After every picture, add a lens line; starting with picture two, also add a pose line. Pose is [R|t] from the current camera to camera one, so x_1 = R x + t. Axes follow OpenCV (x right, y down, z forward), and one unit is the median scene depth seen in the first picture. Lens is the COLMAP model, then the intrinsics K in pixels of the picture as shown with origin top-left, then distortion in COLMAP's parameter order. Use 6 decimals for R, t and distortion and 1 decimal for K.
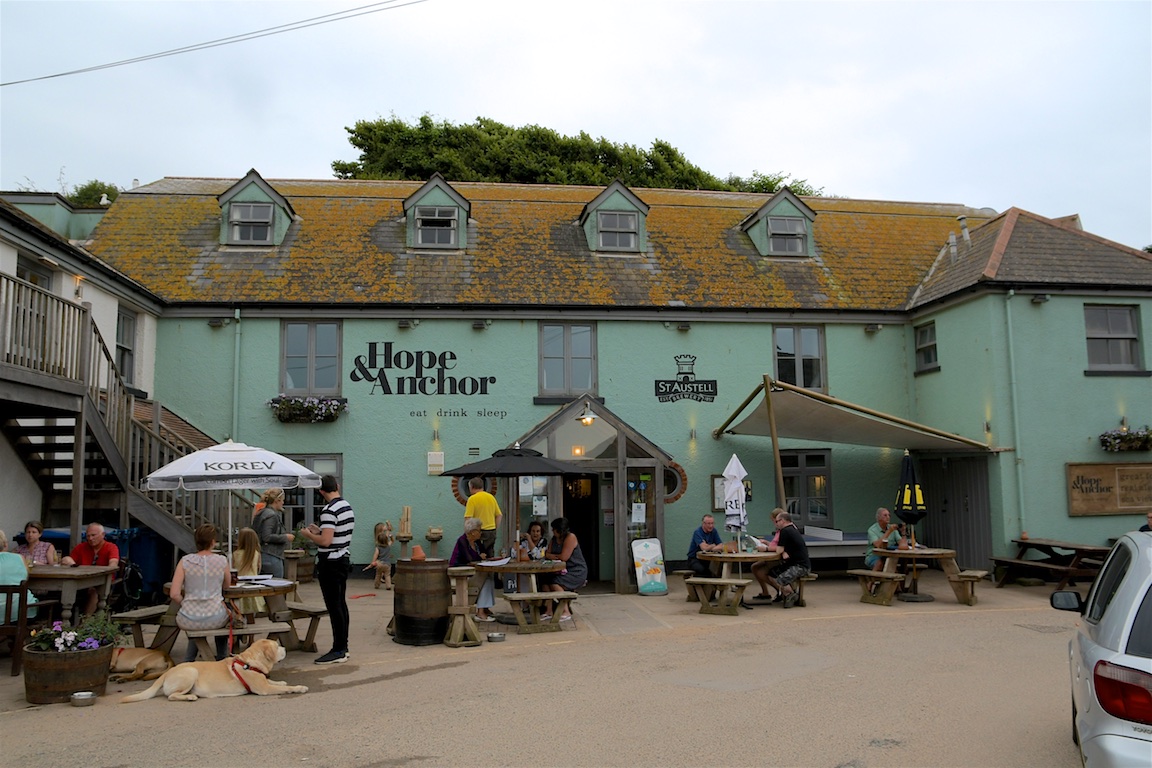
lens RADIAL K [[901.7, 0, 576.0], [0, 901.7, 384.0], [0, 0, 1]] dist [-0.097971, 0.011677]
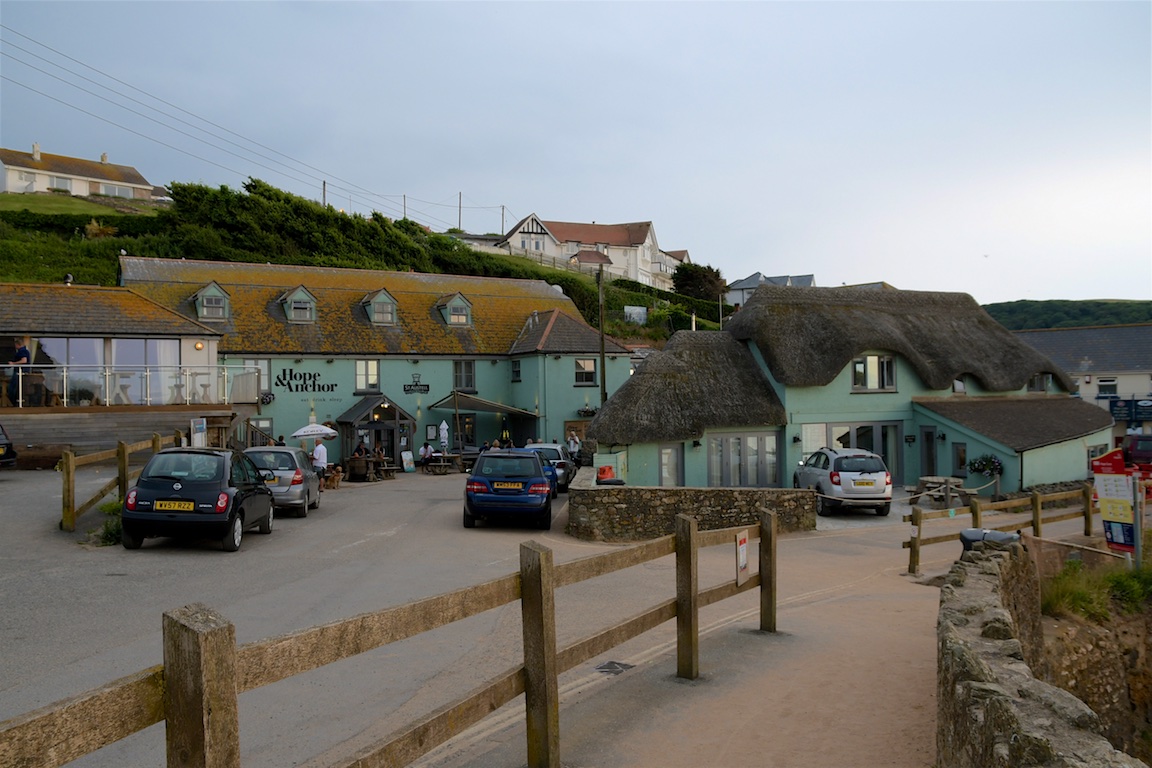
lens RADIAL K [[901.7, 0, 576.0], [0, 901.7, 384.0], [0, 0, 1]] dist [-0.097971, 0.011677]
pose [[0.920268, 0.005995, 0.391242, -0.428589], [-0.038779, 0.996357, 0.075947, -0.207856], [-0.389362, -0.085064, 0.917149, -1.360306]]
